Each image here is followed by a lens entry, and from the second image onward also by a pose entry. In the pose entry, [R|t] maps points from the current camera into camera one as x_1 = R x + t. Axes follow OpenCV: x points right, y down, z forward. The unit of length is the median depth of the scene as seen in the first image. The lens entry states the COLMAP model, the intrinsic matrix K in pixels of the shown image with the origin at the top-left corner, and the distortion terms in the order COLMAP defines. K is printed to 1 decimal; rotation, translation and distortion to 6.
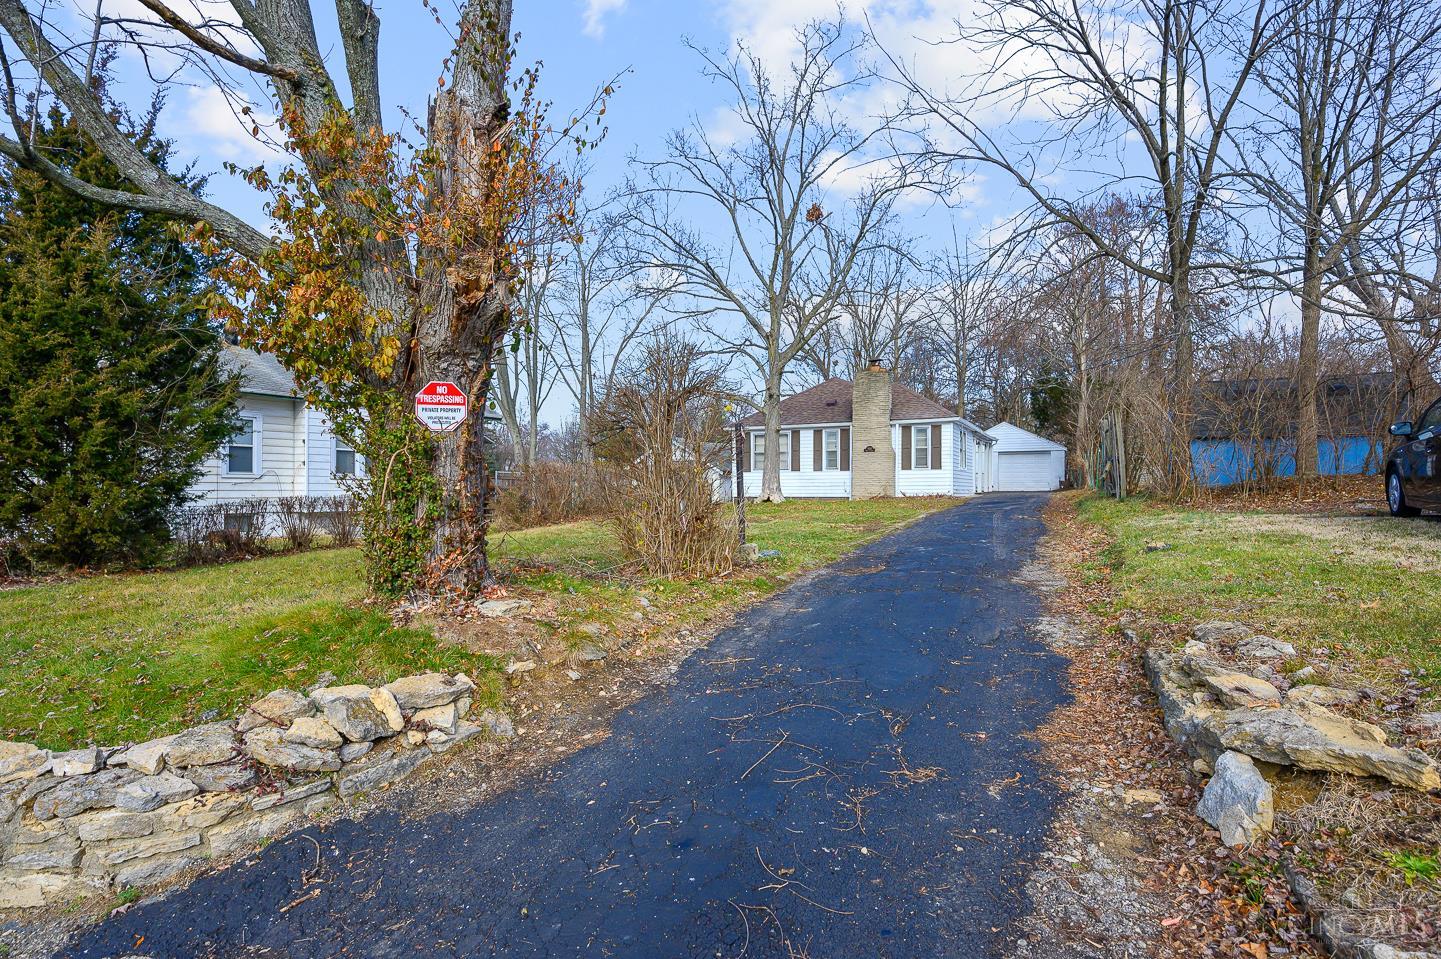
lens RADIAL K [[783.7, 0, 715.7], [0, 783.7, 481.7], [0, 0, 1]] dist [0.000739, -0.000002]
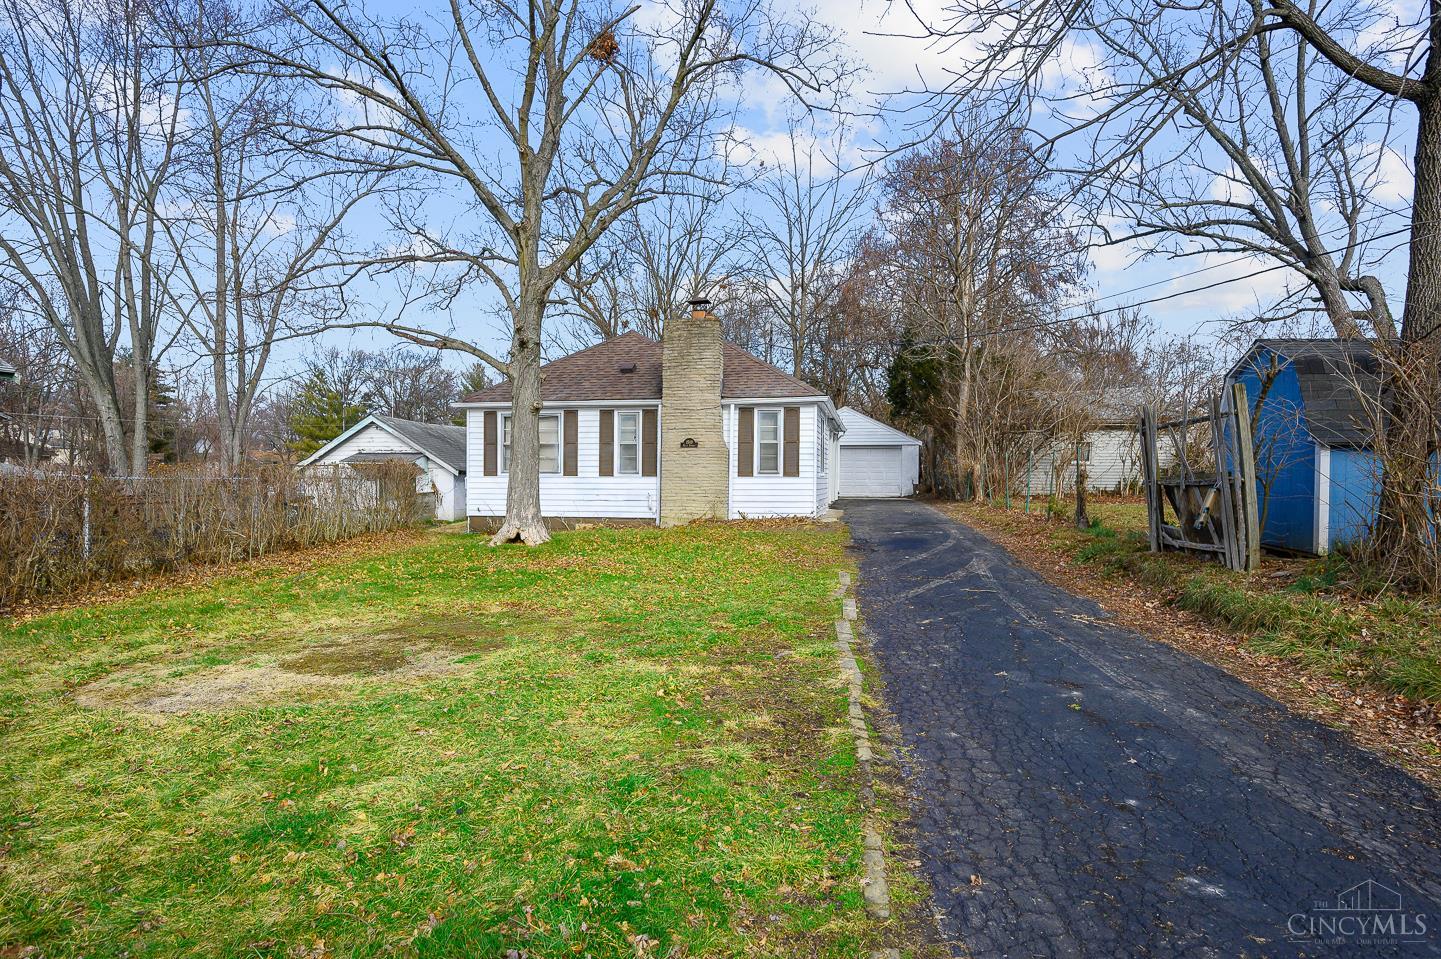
lens RADIAL K [[842.1, 0, 718.1], [0, 842.1, 486.1], [0, 0, 1]] dist [0.006001, -0.000182]
pose [[0.963237, 0.002584, 0.268640, 0.036942], [-0.008777, 0.999723, 0.021853, -0.021737], [-0.268509, -0.023408, 0.962993, 0.339535]]
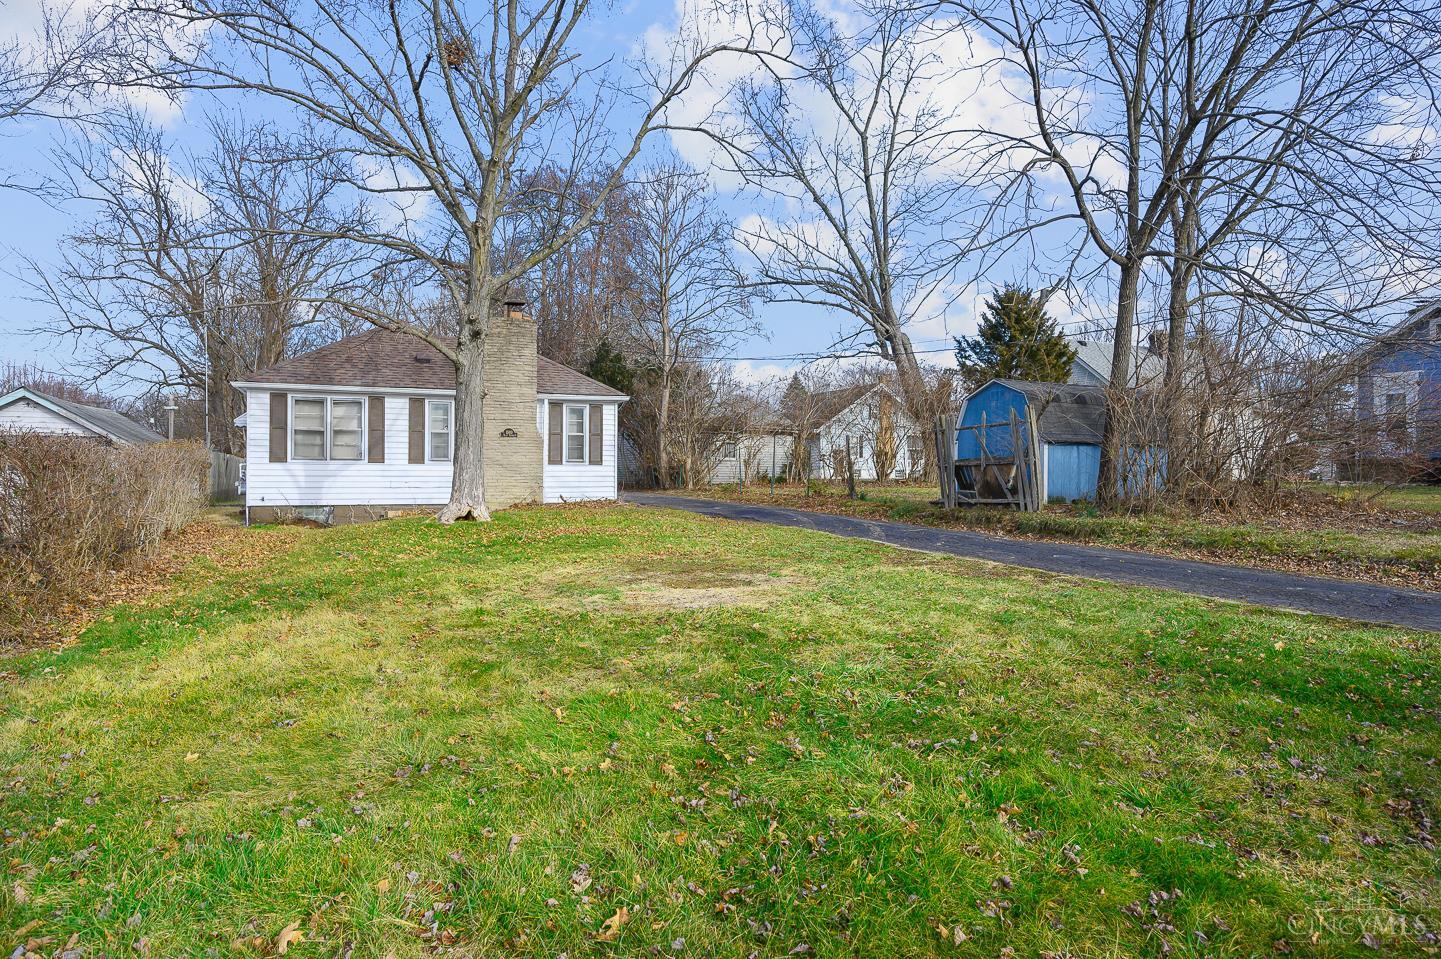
lens RADIAL K [[842.1, 0, 718.9], [0, 842.1, 474.1], [0, 0, 1]] dist [0.006001, -0.000182]
pose [[0.656199, 0.009390, 0.754529, -0.230083], [-0.011970, 0.999926, -0.002034, -0.006658], [-0.754493, -0.007697, 0.656263, 0.382199]]
